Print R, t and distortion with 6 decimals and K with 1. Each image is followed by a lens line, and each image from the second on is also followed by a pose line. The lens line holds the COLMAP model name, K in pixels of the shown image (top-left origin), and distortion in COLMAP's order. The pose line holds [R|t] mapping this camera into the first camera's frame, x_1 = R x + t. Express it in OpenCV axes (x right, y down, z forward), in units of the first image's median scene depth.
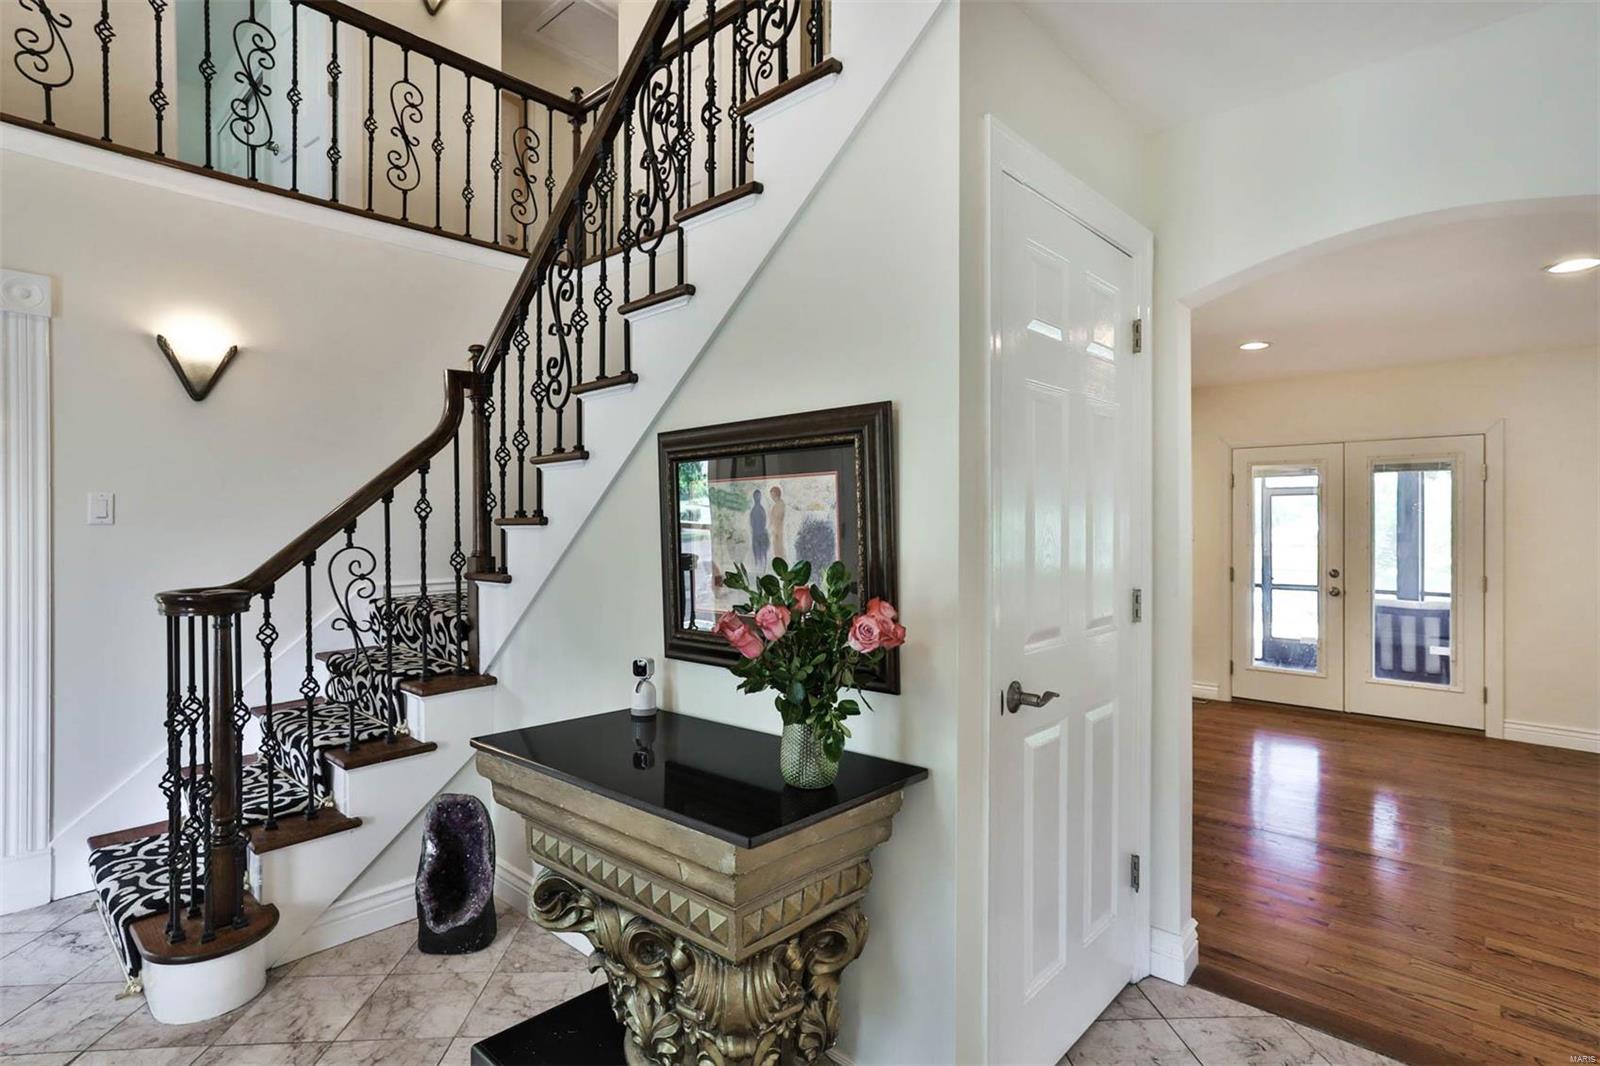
lens RADIAL K [[821.6, 0, 801.1], [0, 821.6, 528.6], [0, 0, 1]] dist [-0.051331, 0.028627]
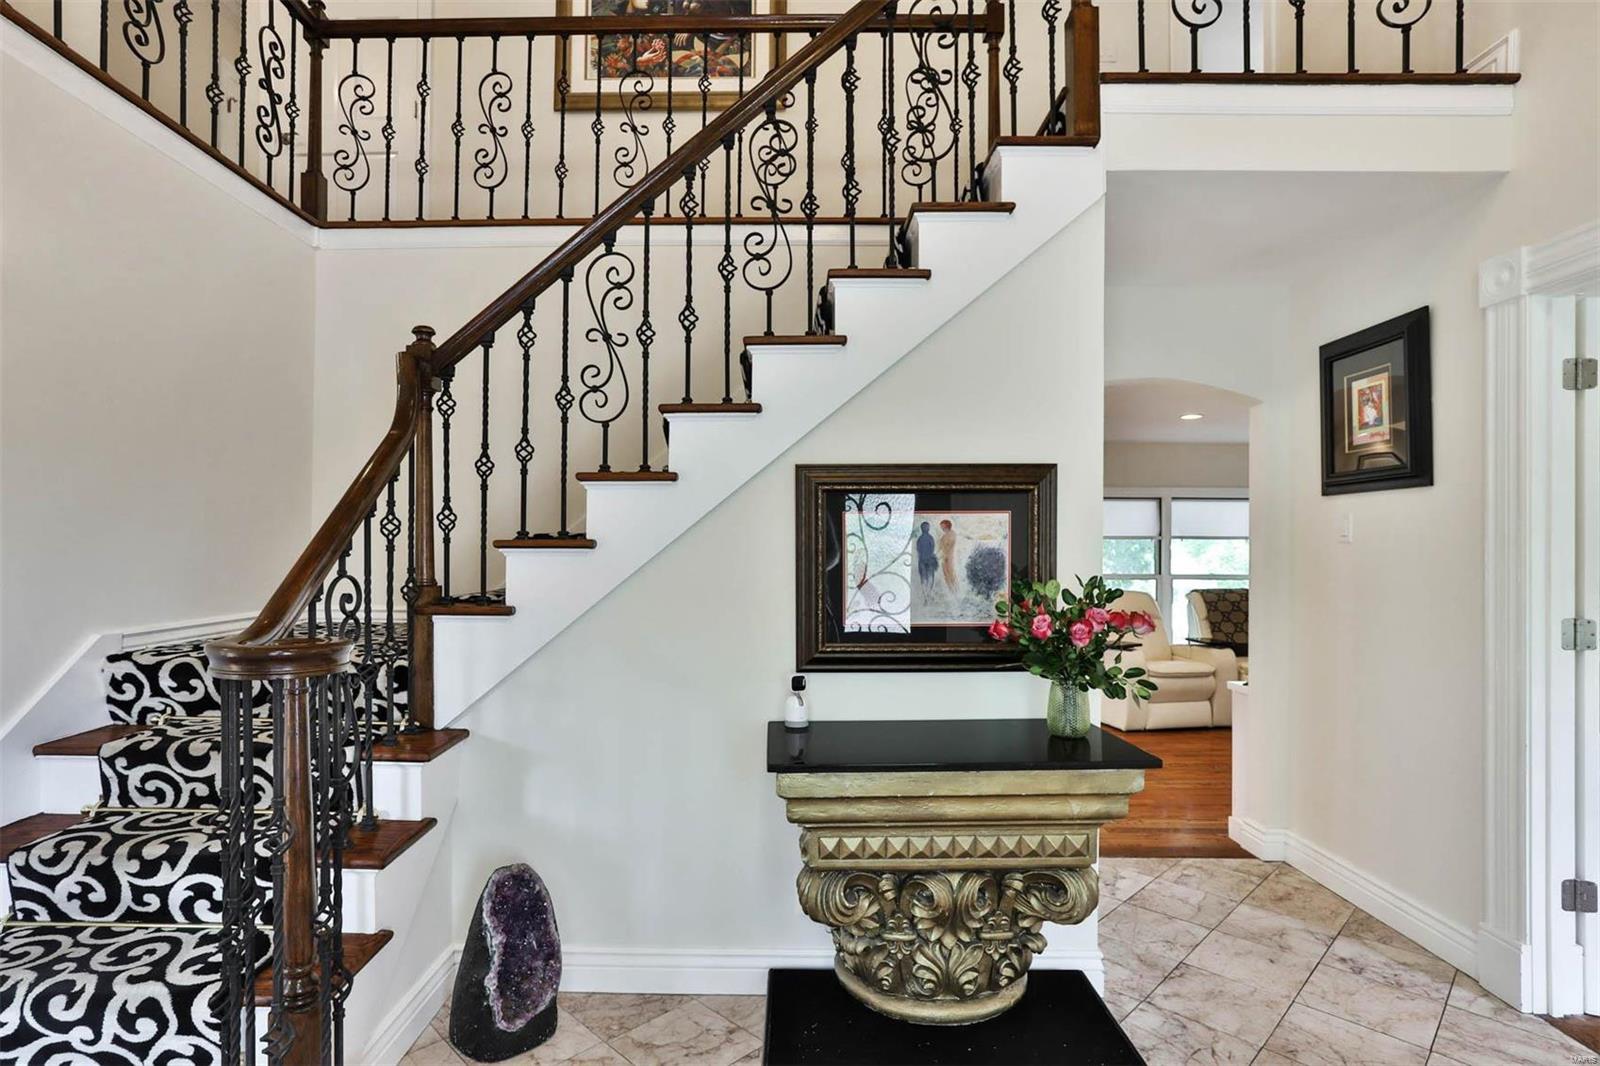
lens RADIAL K [[821.6, 0, 798.1], [0, 821.6, 542.6], [0, 0, 1]] dist [-0.051331, 0.028627]
pose [[0.754542, 0.000322, 0.656251, -0.931579], [-0.000268, 1.000000, -0.000182, -0.015044], [-0.656251, -0.000039, 0.754542, 0.192520]]
